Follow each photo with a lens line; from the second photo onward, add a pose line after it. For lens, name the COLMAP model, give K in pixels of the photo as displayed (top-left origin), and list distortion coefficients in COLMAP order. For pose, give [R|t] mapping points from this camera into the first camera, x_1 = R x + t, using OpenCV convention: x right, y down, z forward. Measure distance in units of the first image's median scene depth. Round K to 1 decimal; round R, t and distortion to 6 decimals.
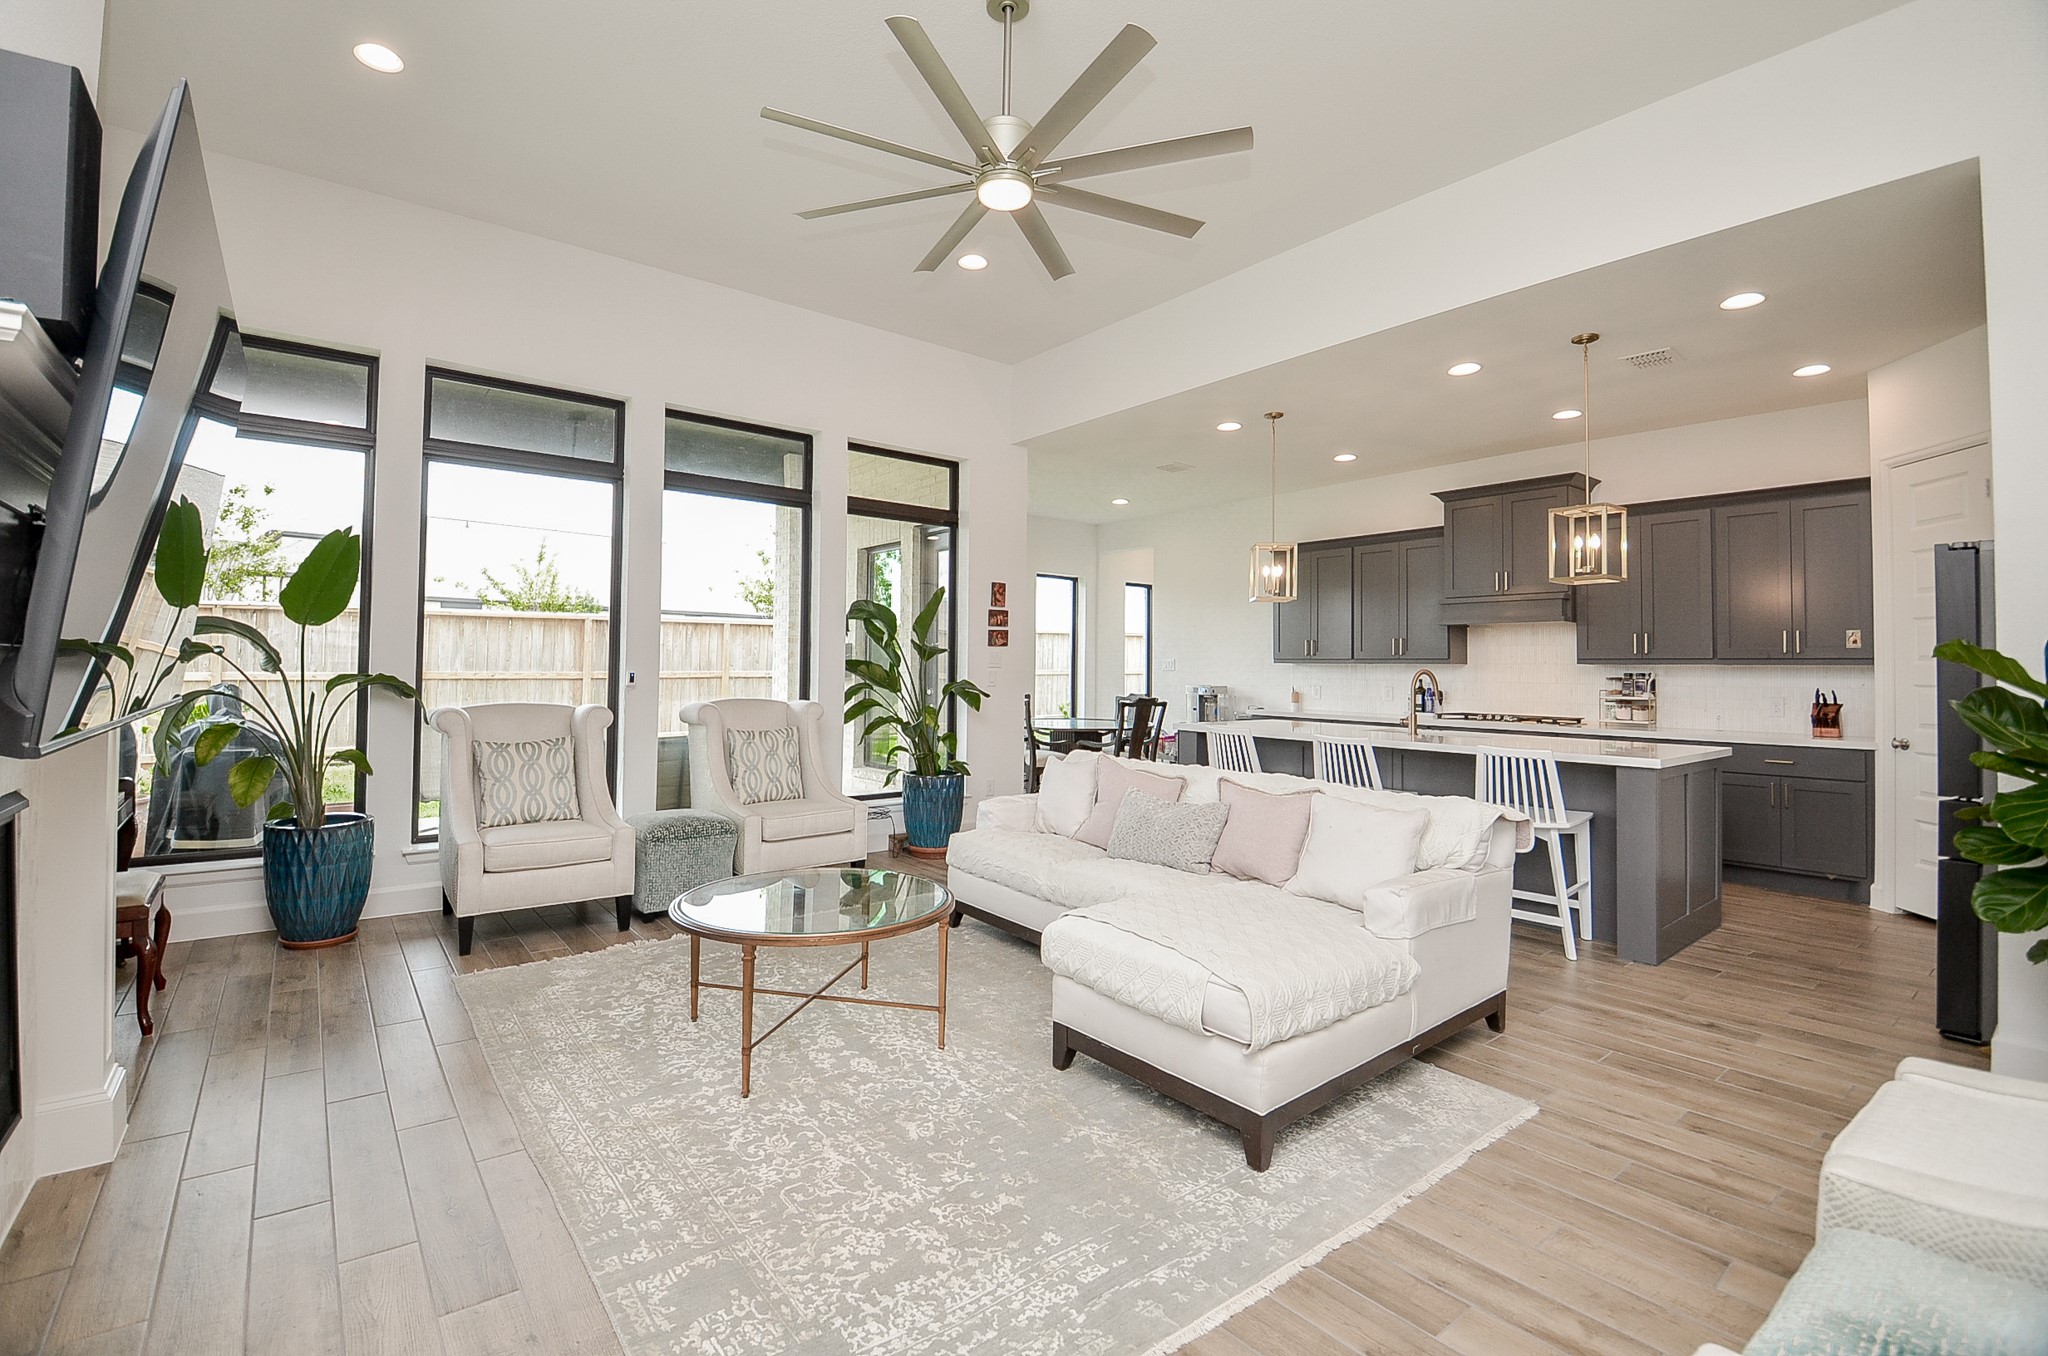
lens RADIAL K [[927.6, 0, 1023.3], [0, 927.6, 669.8], [0, 0, 1]] dist [-0.000184, -0.014411]
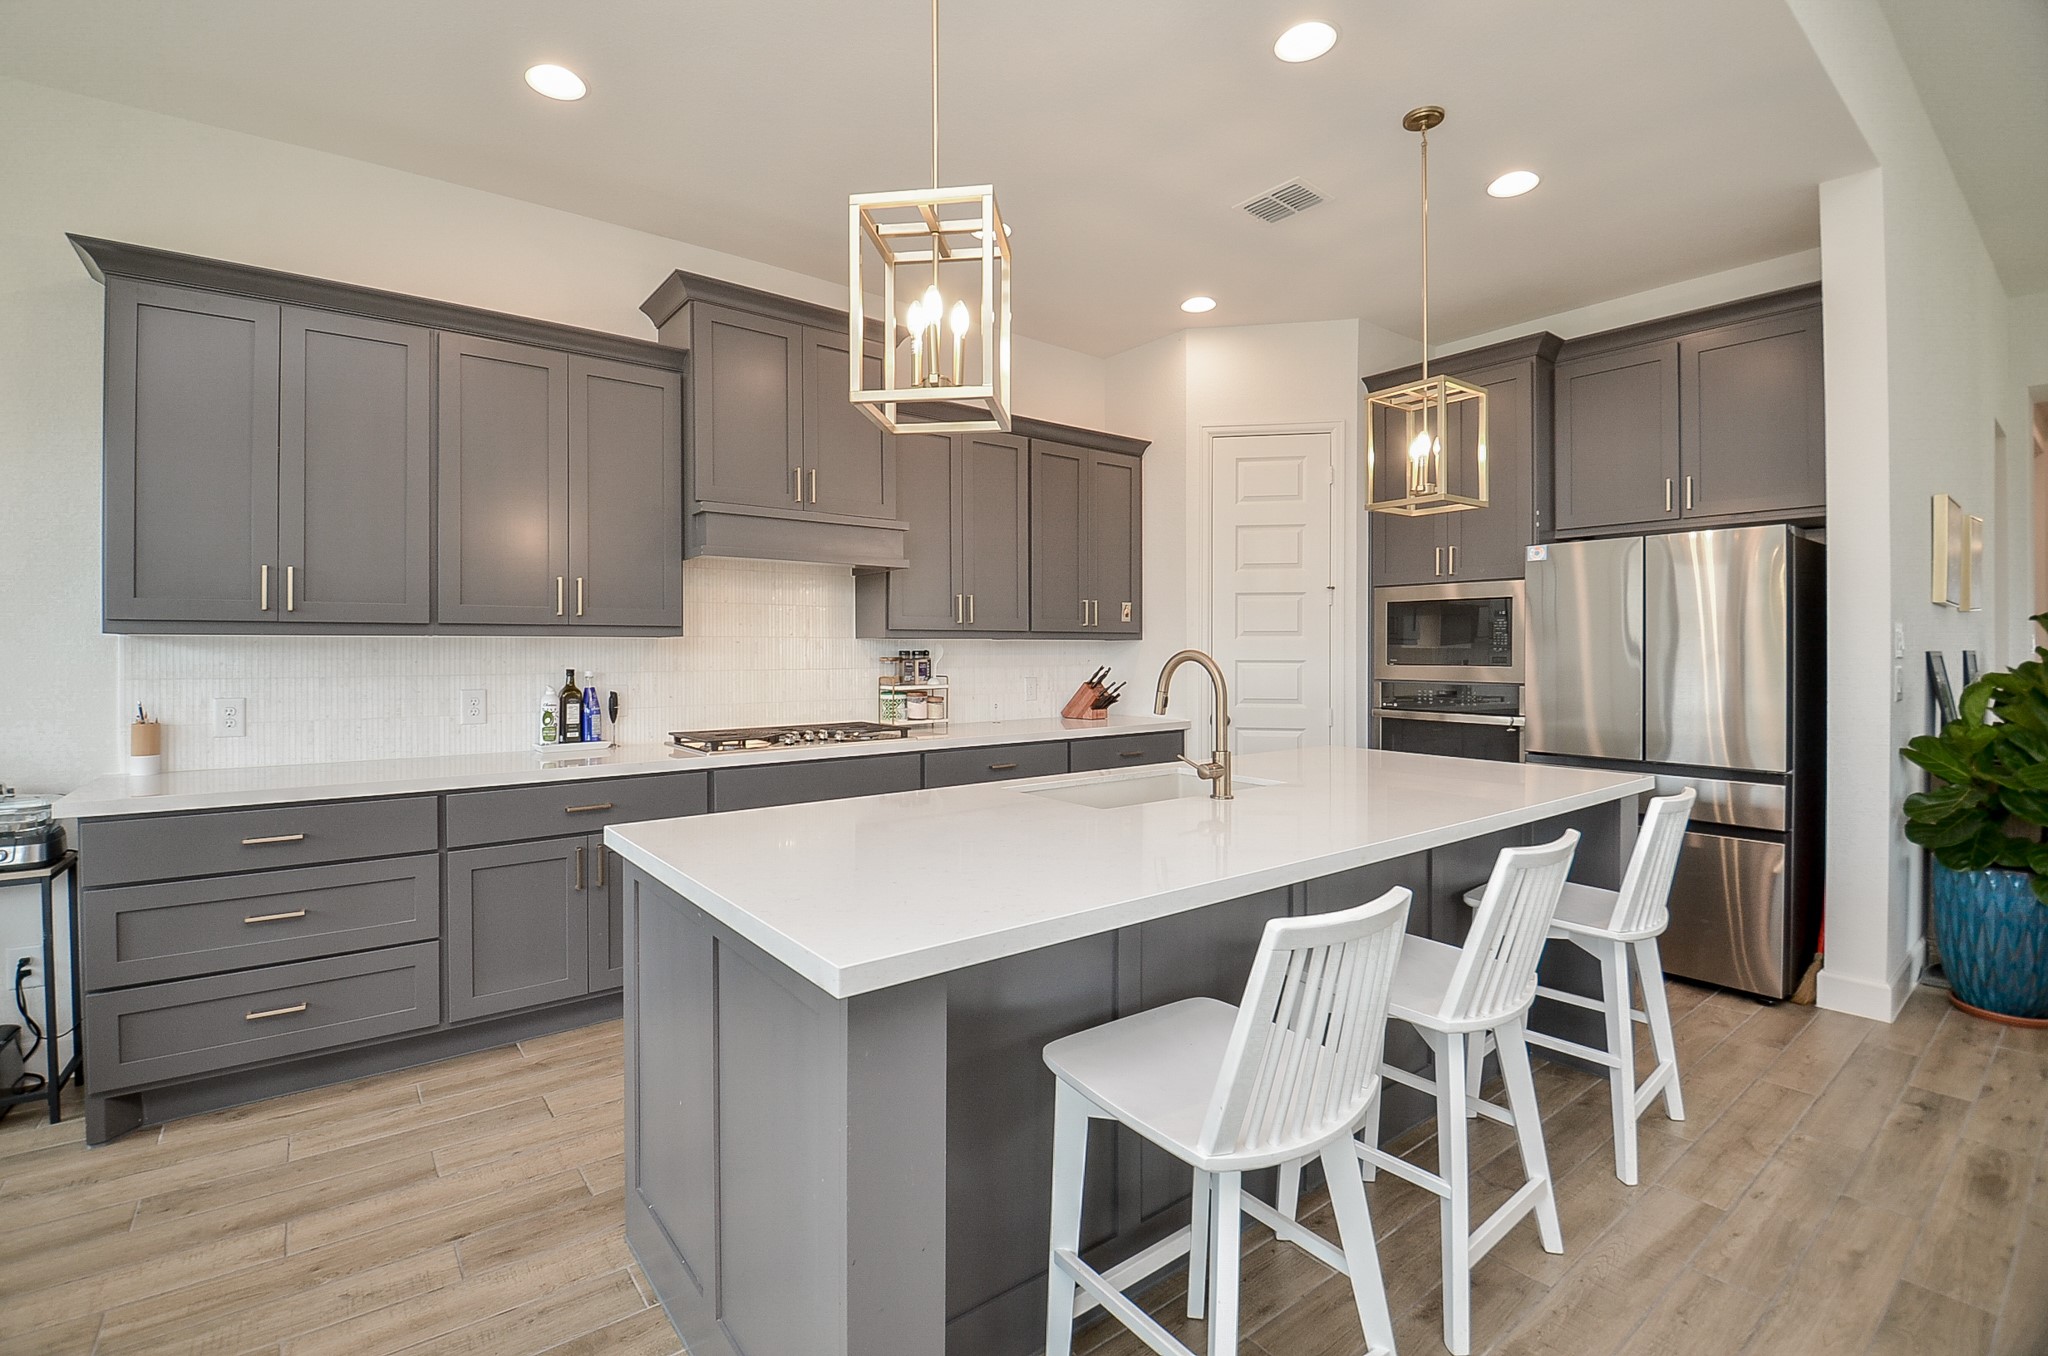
lens RADIAL K [[890.9, 0, 1015.8], [0, 890.9, 650.4], [0, 0, 1]] dist [-0.000056, 0.000201]
pose [[0.038598, -0.001356, 0.999254, -0.005403], [0.010832, 0.999941, 0.000939, 0.002922], [-0.999196, 0.010788, 0.038611, 0.905898]]
